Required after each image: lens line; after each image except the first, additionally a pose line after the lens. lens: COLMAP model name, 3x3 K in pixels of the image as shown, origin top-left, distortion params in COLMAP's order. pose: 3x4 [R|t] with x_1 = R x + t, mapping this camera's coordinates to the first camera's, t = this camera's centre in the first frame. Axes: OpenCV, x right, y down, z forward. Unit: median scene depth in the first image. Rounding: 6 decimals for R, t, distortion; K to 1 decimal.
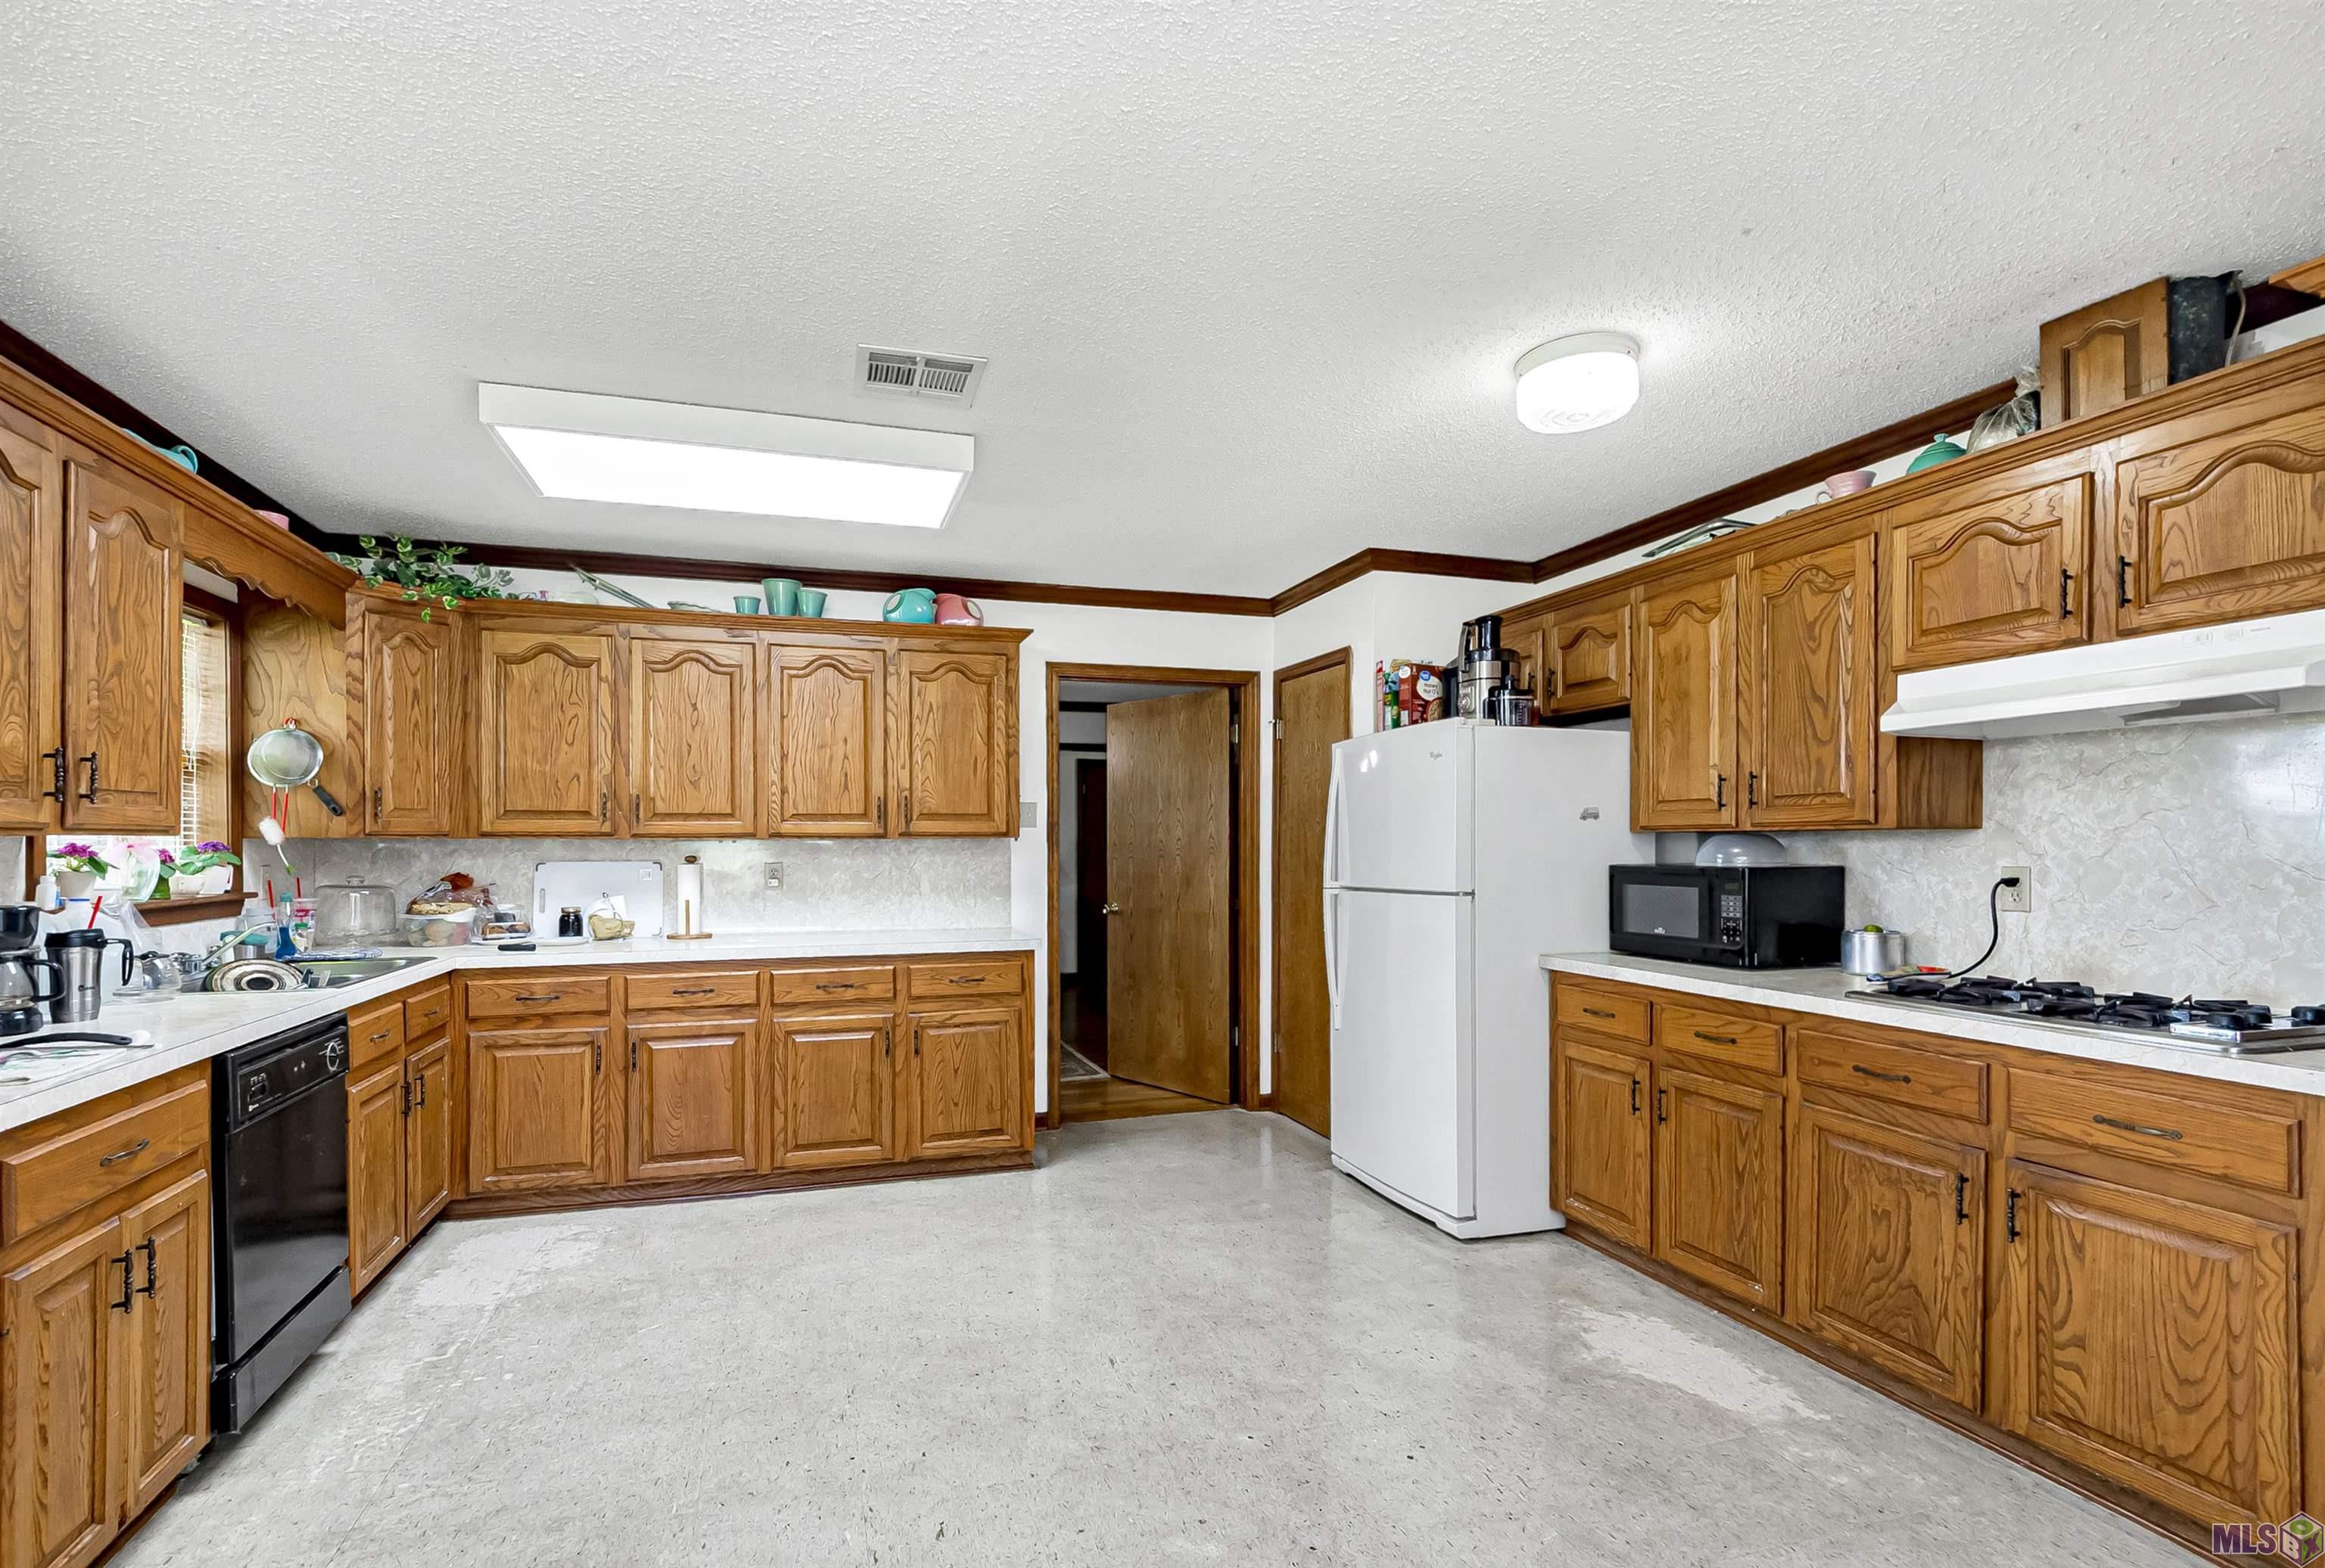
lens RADIAL K [[1081.9, 0, 1105.2], [0, 1081.9, 839.0], [0, 0, 1]] dist [-0.002864, 0.001998]
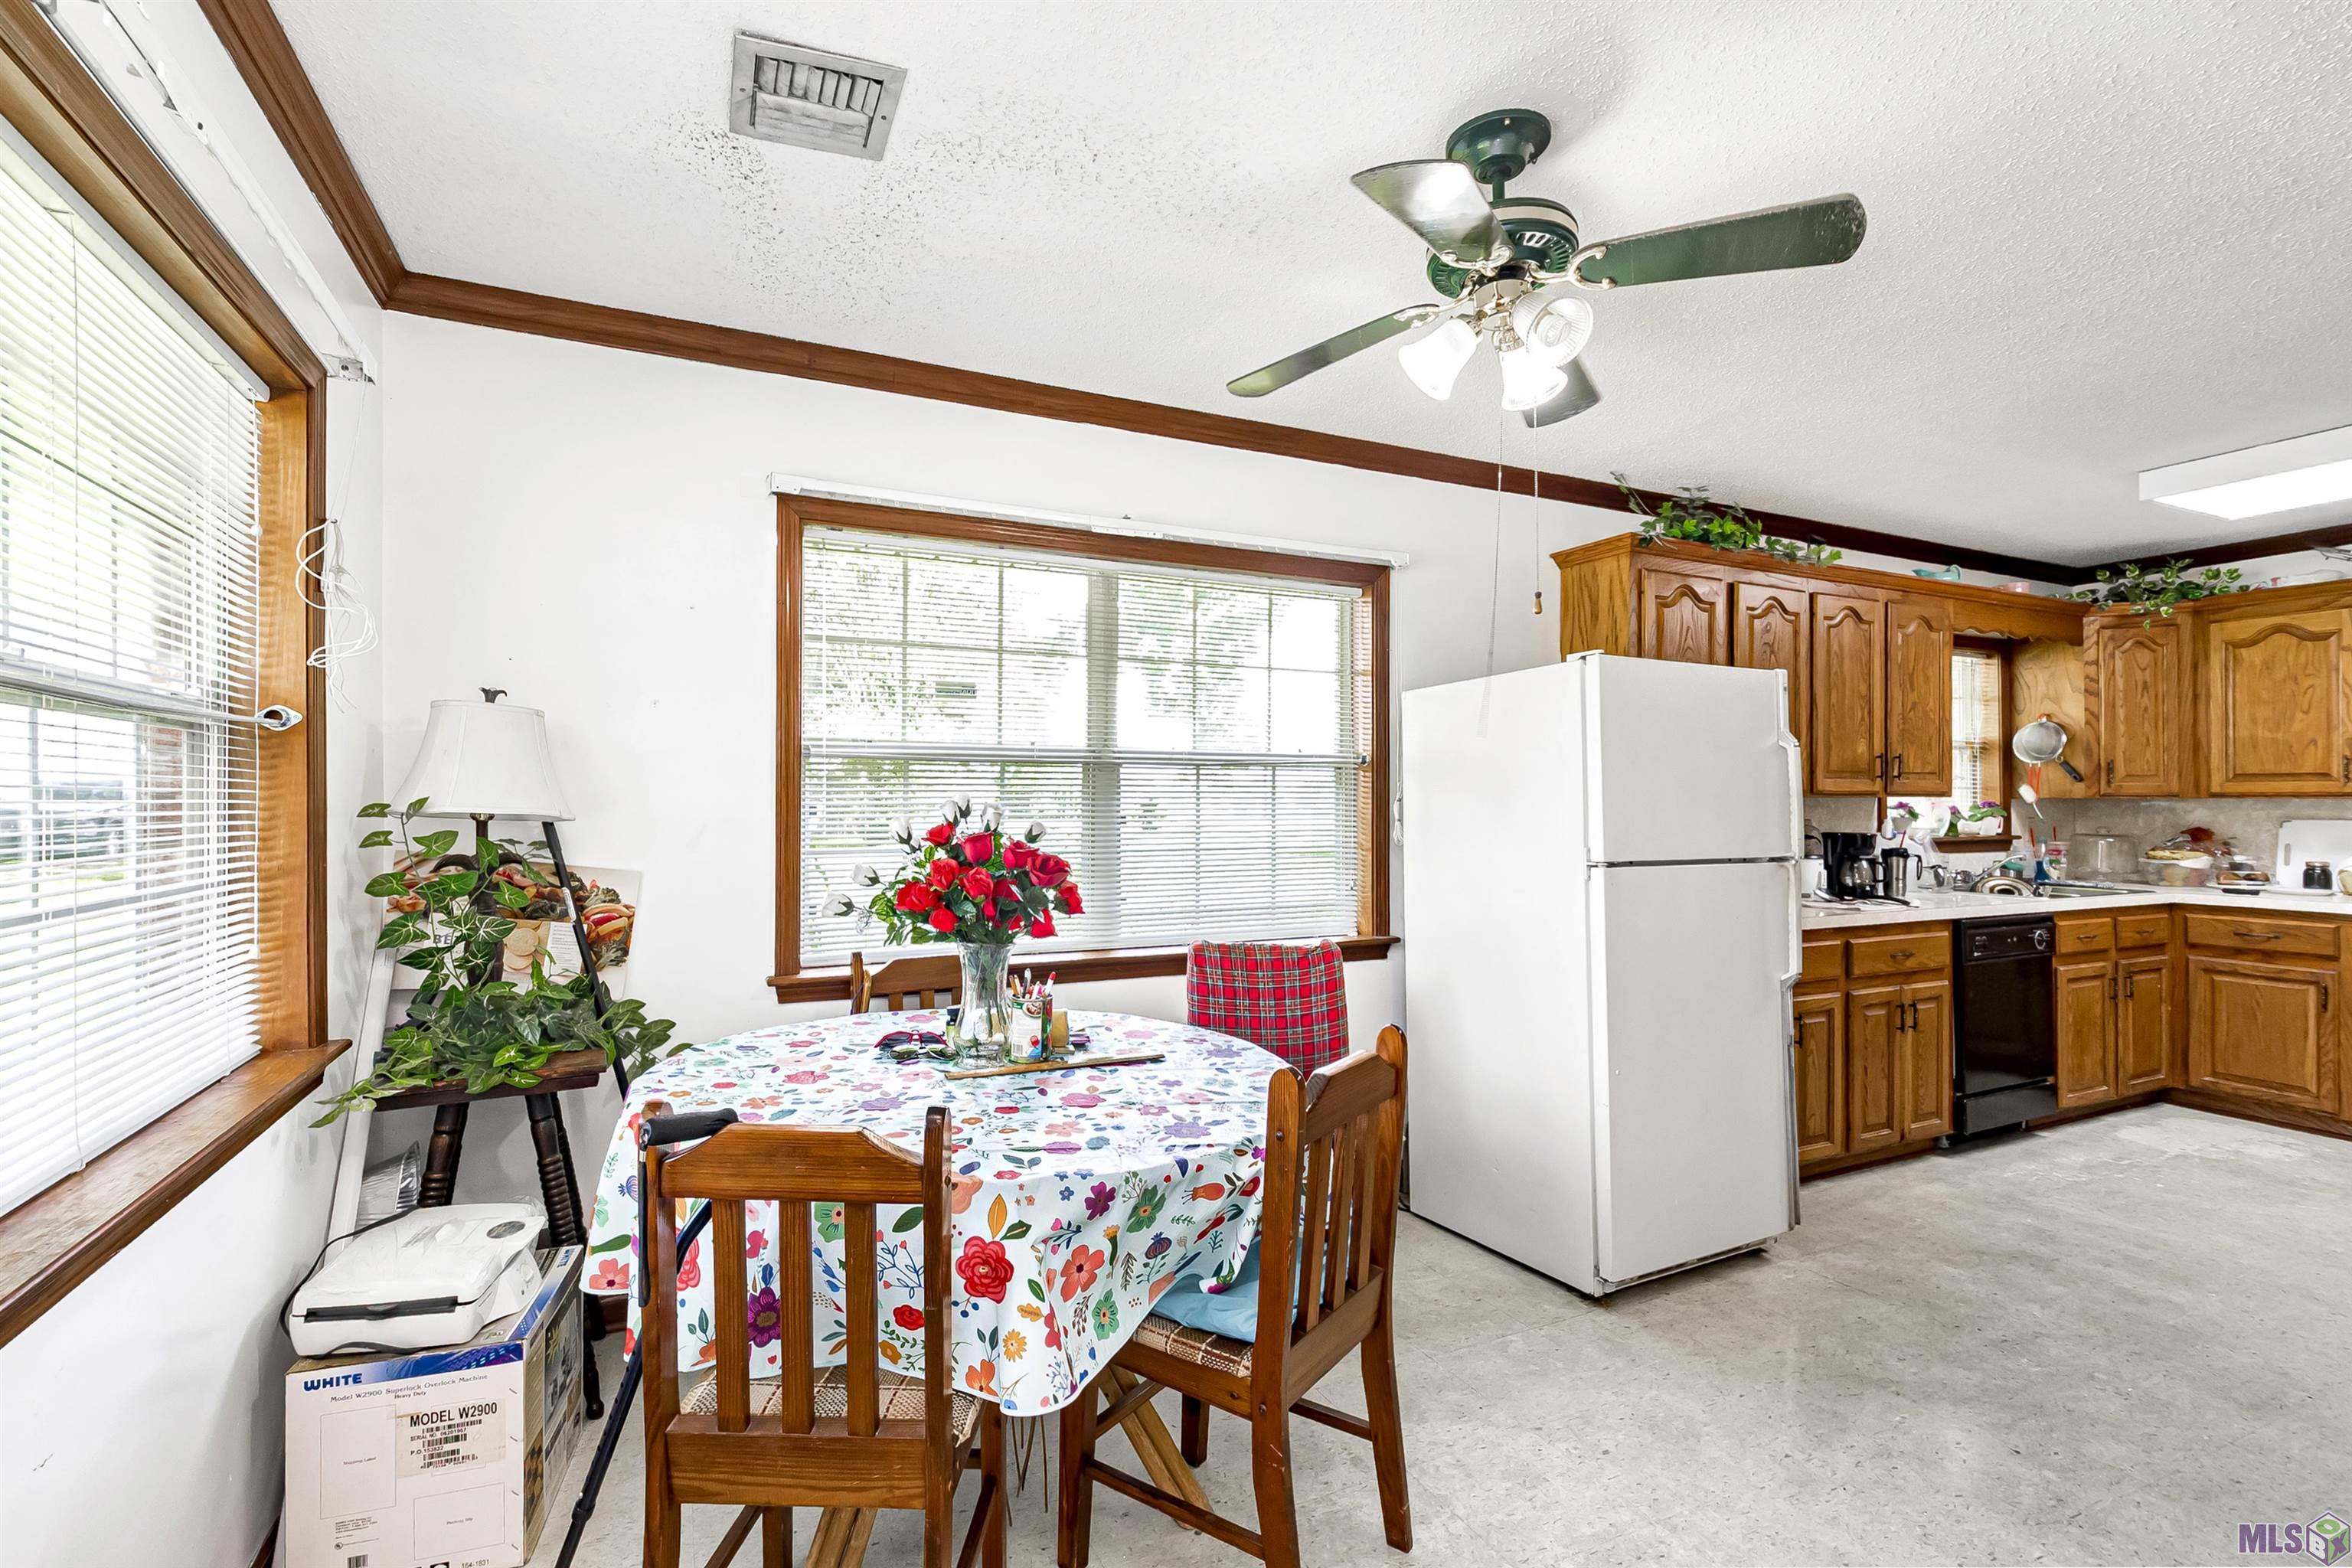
lens RADIAL K [[1058.0, 0, 1172.5], [0, 1058.0, 794.7], [0, 0, 1]] dist [-0.001671, 0.000476]
pose [[0.153878, -0.005624, -0.988074, 0.437521], [0.001306, 0.999984, -0.005489, 0.000487], [0.988089, -0.000446, 0.153882, -0.340447]]
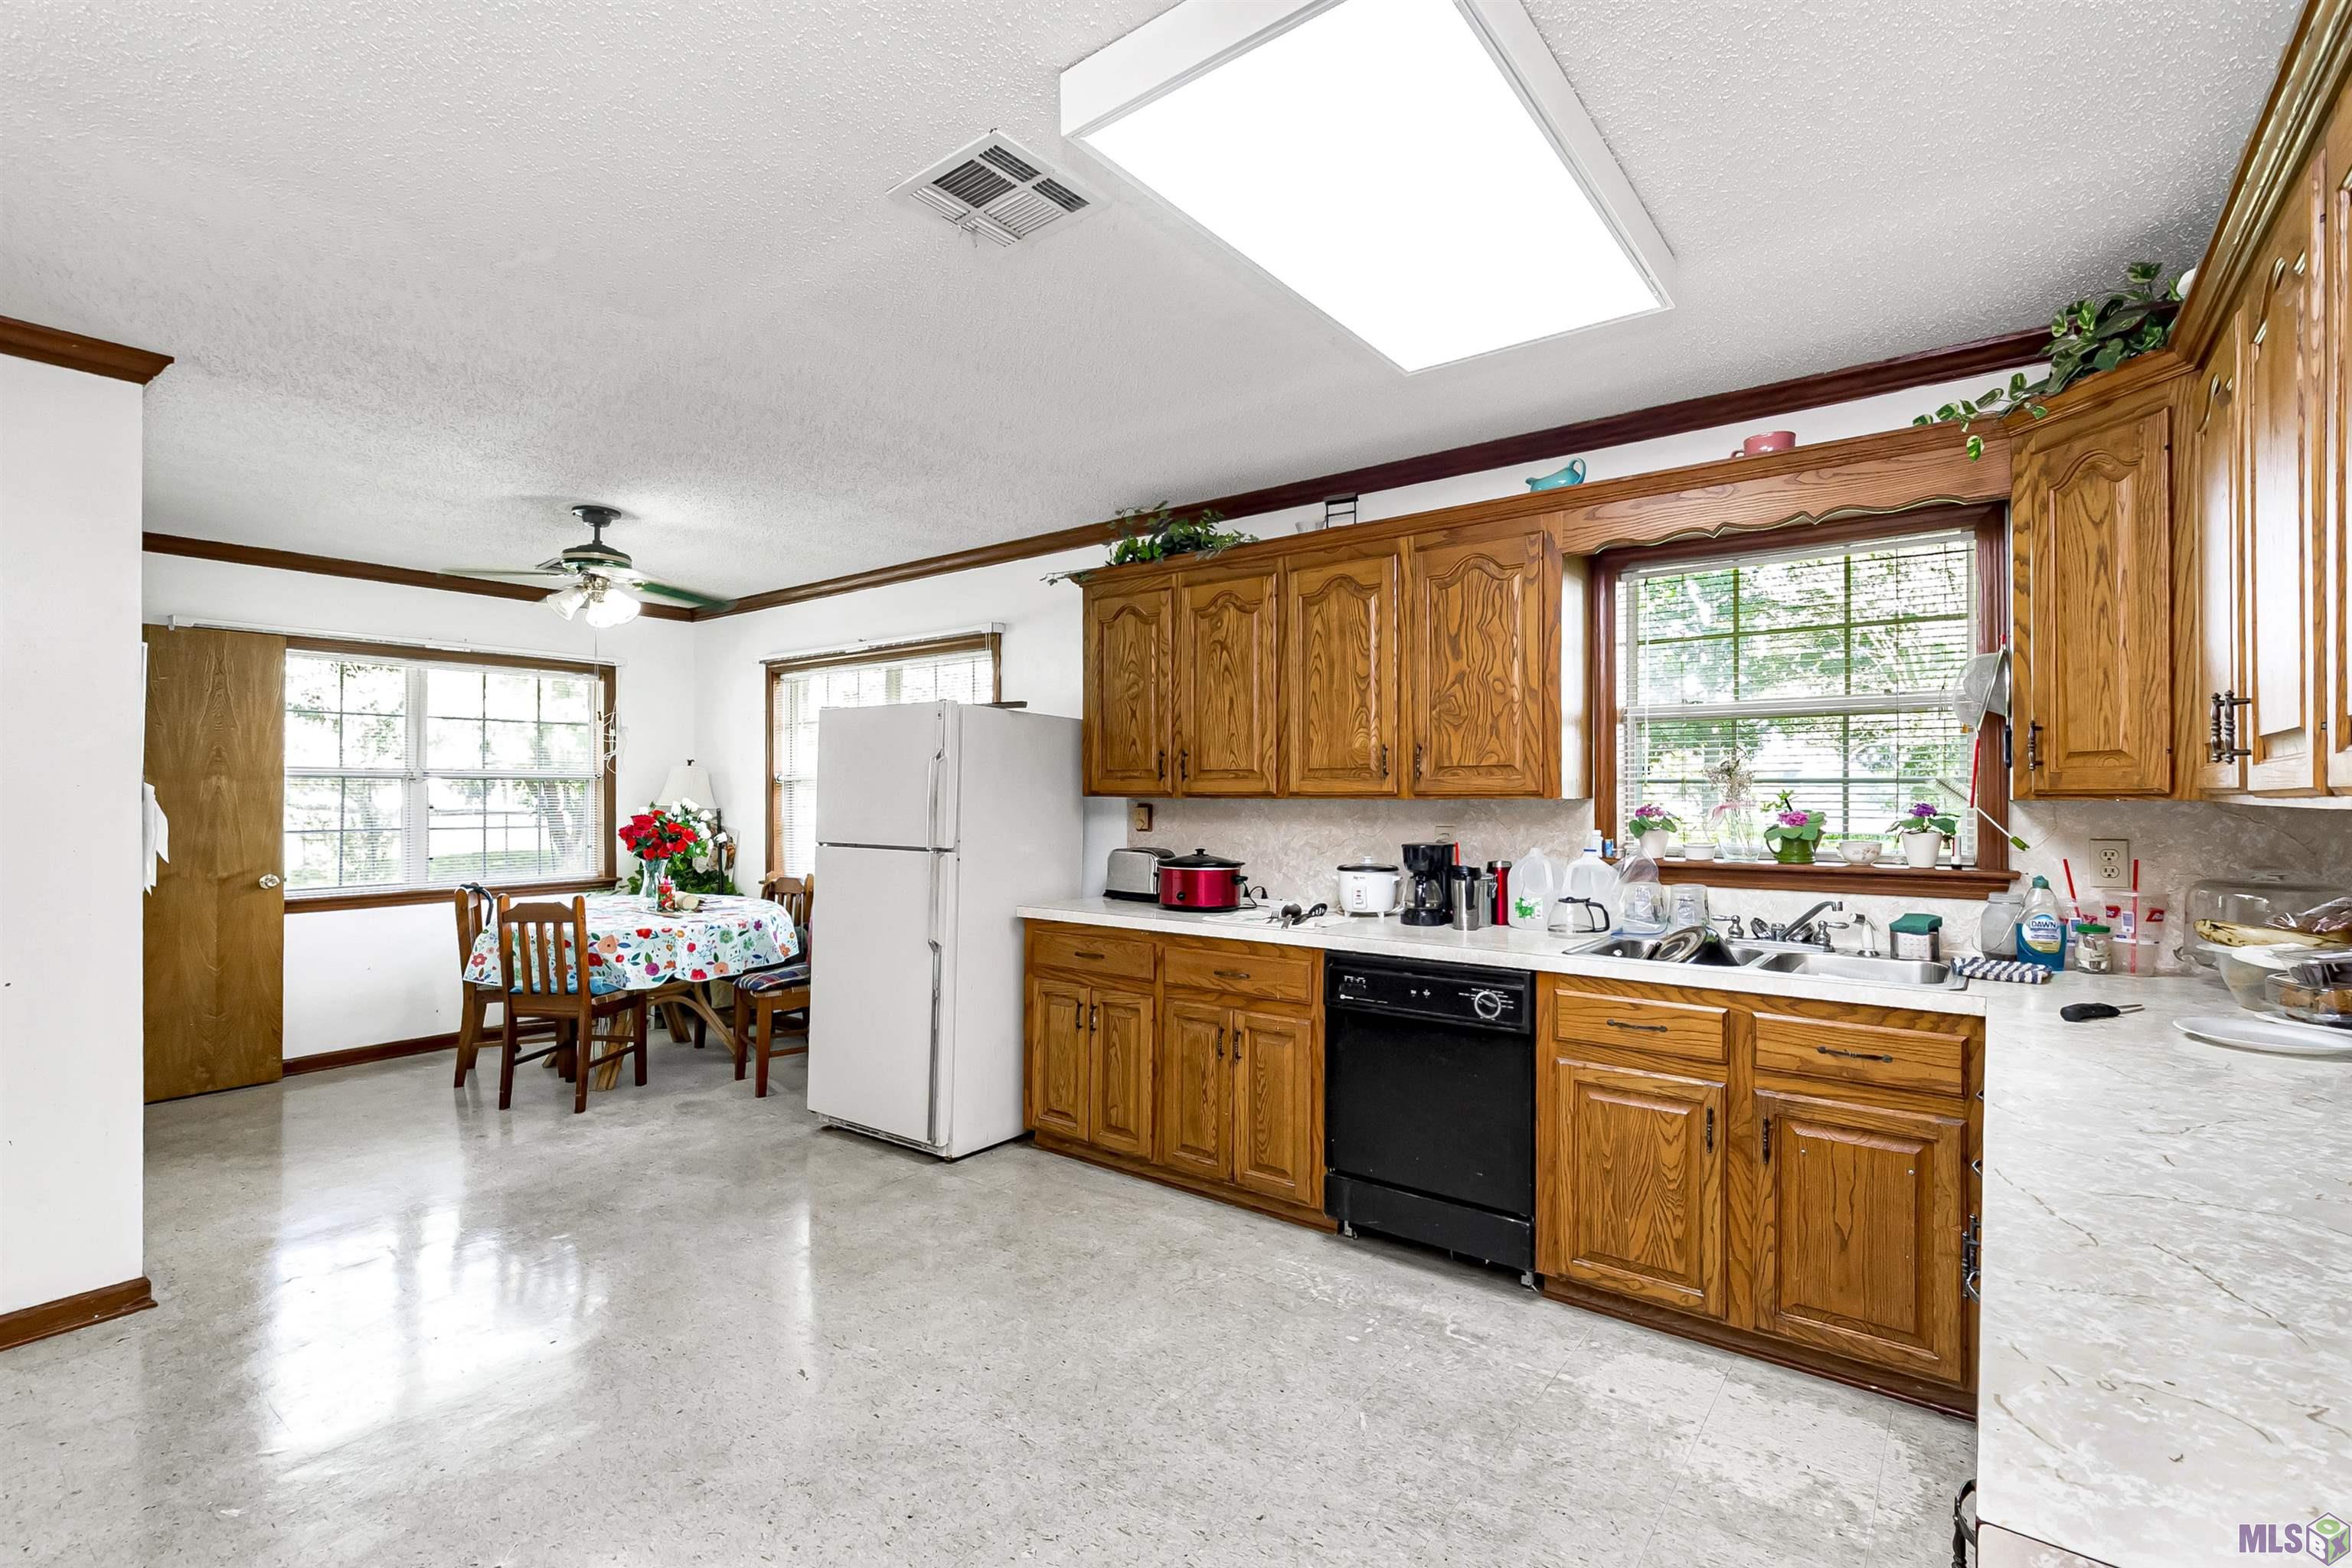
lens RADIAL K [[1058.0, 0, 1133.4], [0, 1058.0, 802.9], [0, 0, 1]] dist [-0.001671, 0.000476]
pose [[-0.816946, -0.002069, -0.576710, 0.131240], [-0.000835, 0.999997, -0.002404, 0.002980], [0.576713, -0.001482, -0.816945, 1.233067]]
